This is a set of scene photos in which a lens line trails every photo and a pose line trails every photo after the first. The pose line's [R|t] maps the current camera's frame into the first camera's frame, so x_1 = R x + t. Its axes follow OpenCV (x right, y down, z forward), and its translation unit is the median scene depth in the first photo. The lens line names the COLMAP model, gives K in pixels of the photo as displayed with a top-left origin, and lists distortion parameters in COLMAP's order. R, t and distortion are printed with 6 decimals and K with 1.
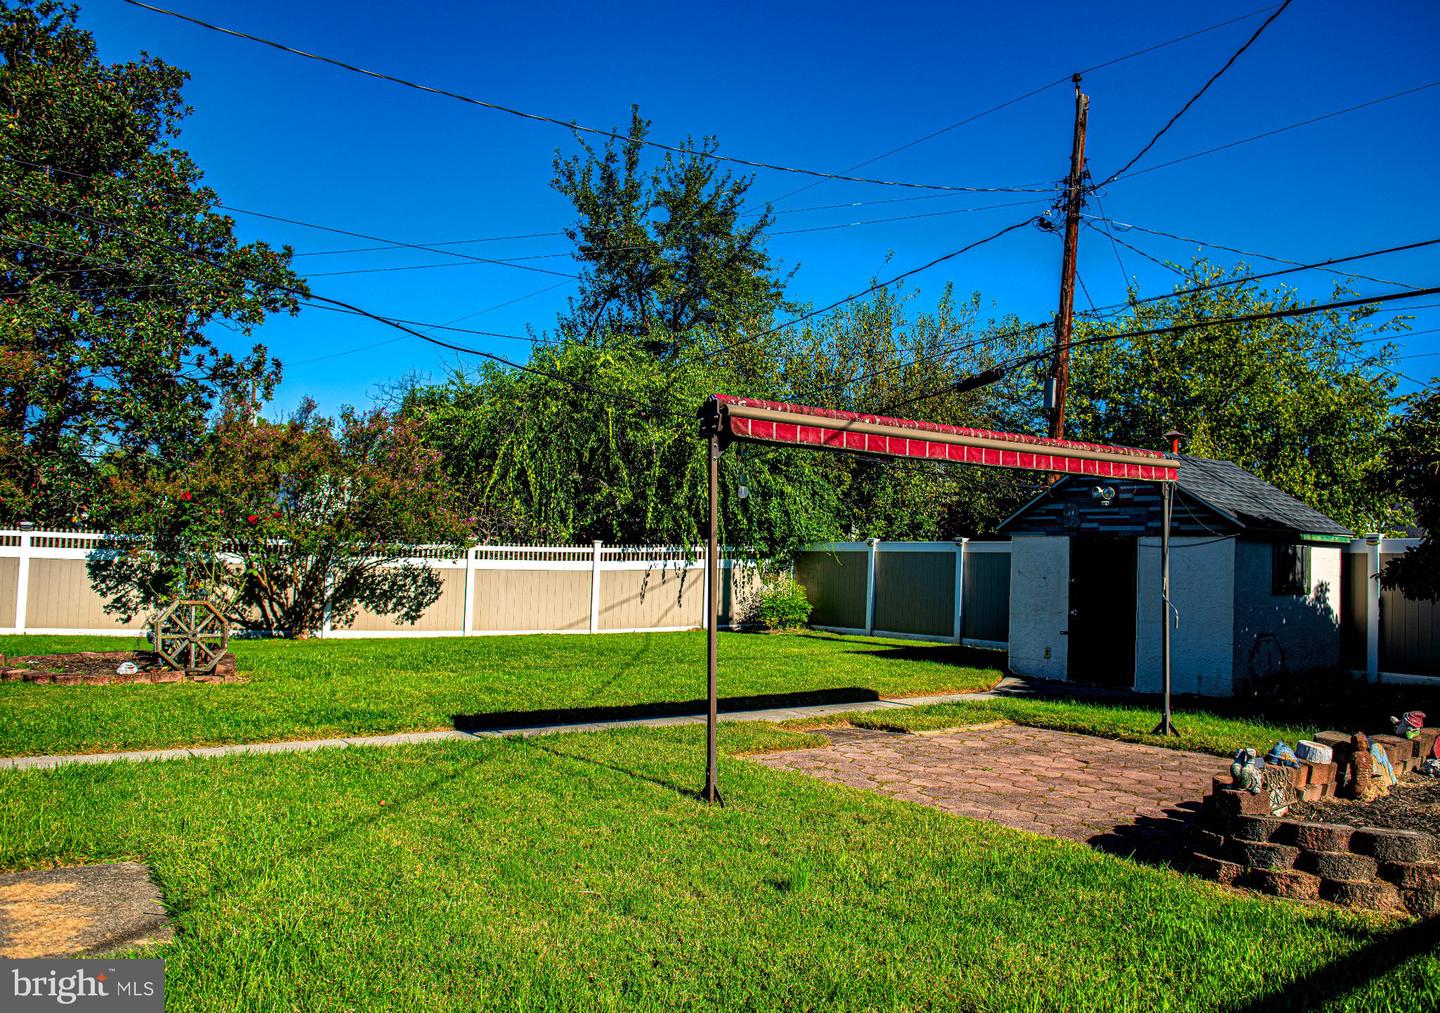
lens RADIAL K [[1128.8, 0, 720.2], [0, 1128.8, 507.7], [0, 0, 1]] dist [-0.051940, -0.002851]
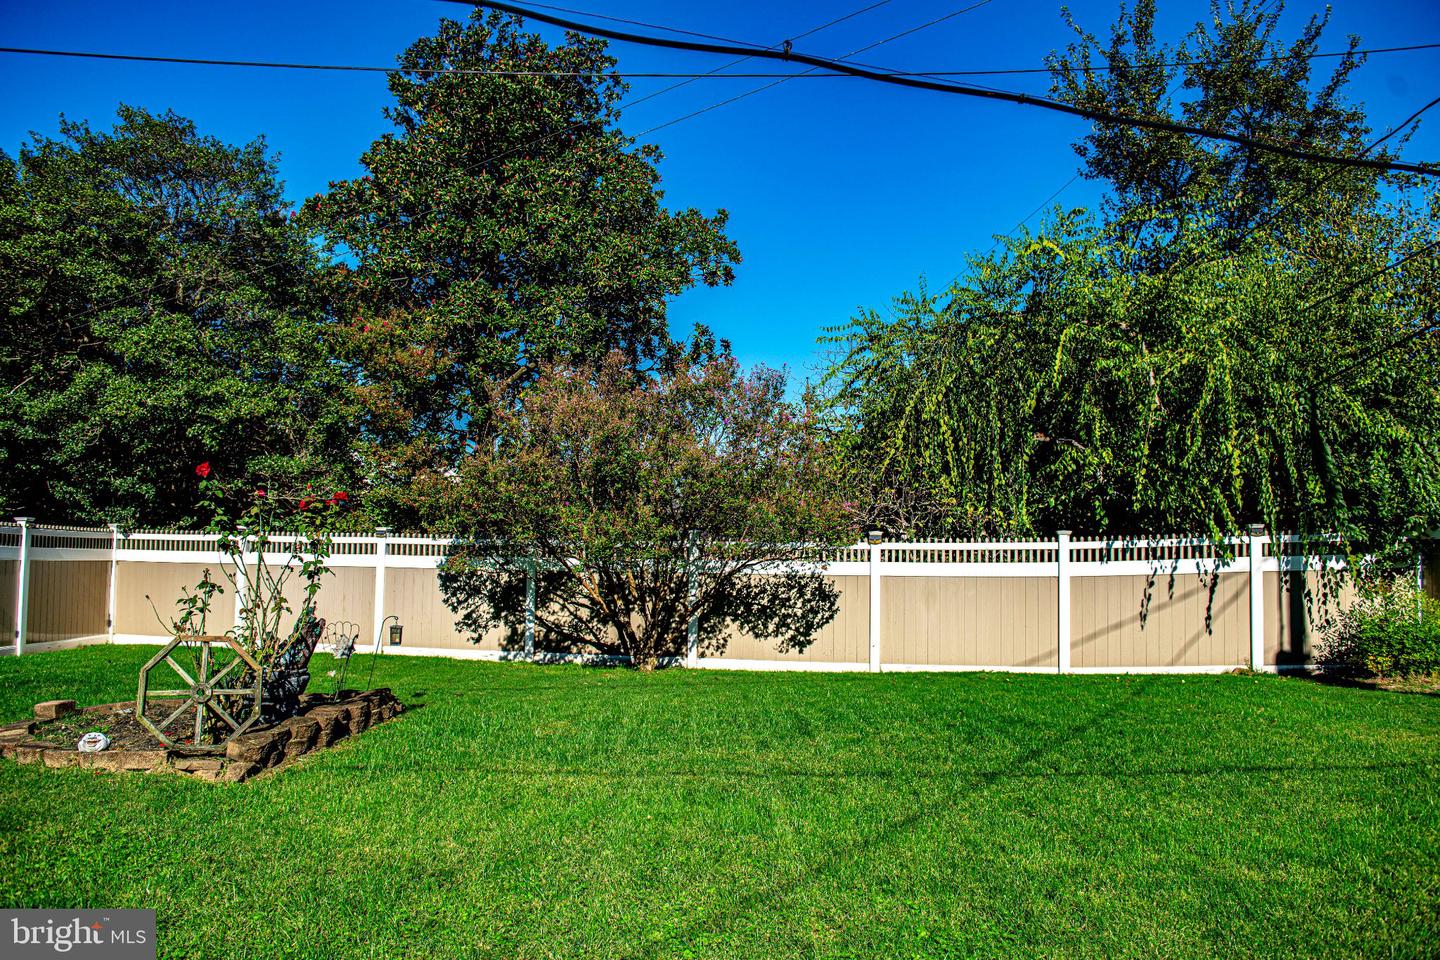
lens RADIAL K [[1074.0, 0, 684.7], [0, 1074.0, 453.6], [0, 0, 1]] dist [-0.032537, -0.012137]
pose [[0.836408, -0.066773, -0.544025, 0.049519], [0.036788, 0.997153, -0.065829, 0.017457], [0.546872, 0.035046, 0.836483, 0.365246]]
